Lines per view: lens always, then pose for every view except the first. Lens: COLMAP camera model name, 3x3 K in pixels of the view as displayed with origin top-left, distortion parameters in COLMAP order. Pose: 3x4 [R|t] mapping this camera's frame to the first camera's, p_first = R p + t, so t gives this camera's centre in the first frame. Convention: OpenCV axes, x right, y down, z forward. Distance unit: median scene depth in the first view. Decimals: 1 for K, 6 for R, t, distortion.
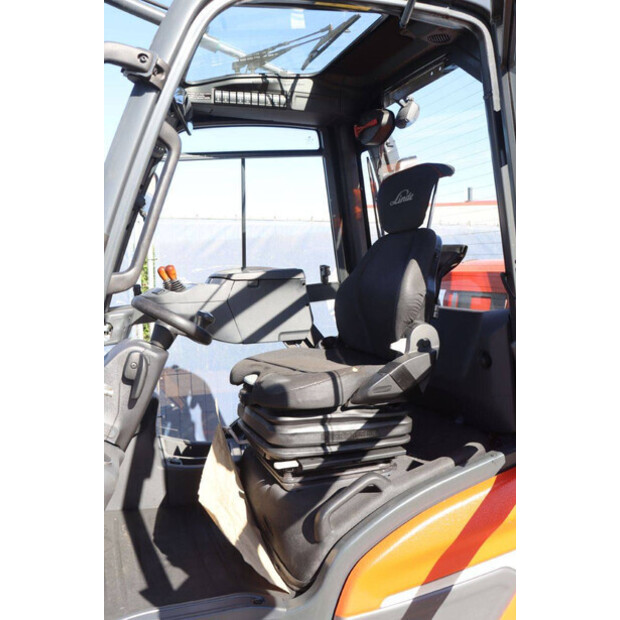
lens RADIAL K [[575.5, 0, 310.0], [0, 575.5, 310.0], [0, 0, 1]] dist [-0.006435, -0.010574]
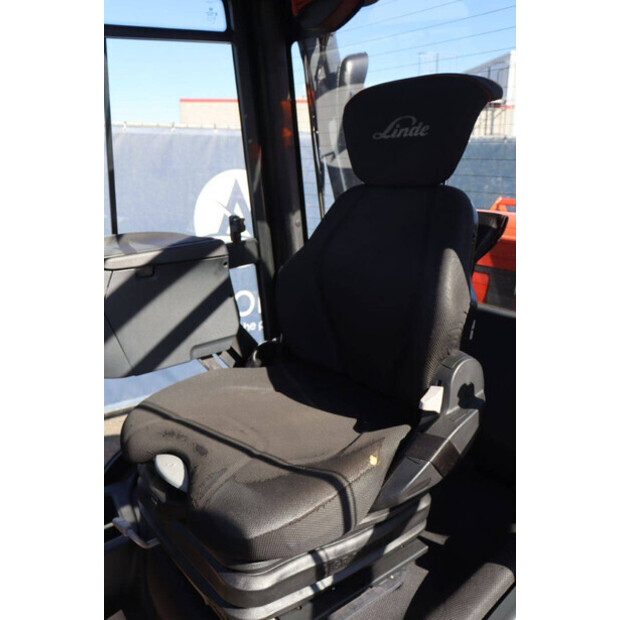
lens RADIAL K [[575.5, 0, 310.0], [0, 575.5, 310.0], [0, 0, 1]] dist [-0.006435, -0.010574]
pose [[0.961083, -0.049854, 0.271726, -0.095645], [0.002286, 0.984984, 0.172631, -0.104248], [-0.276252, -0.165292, 0.946765, 0.393250]]
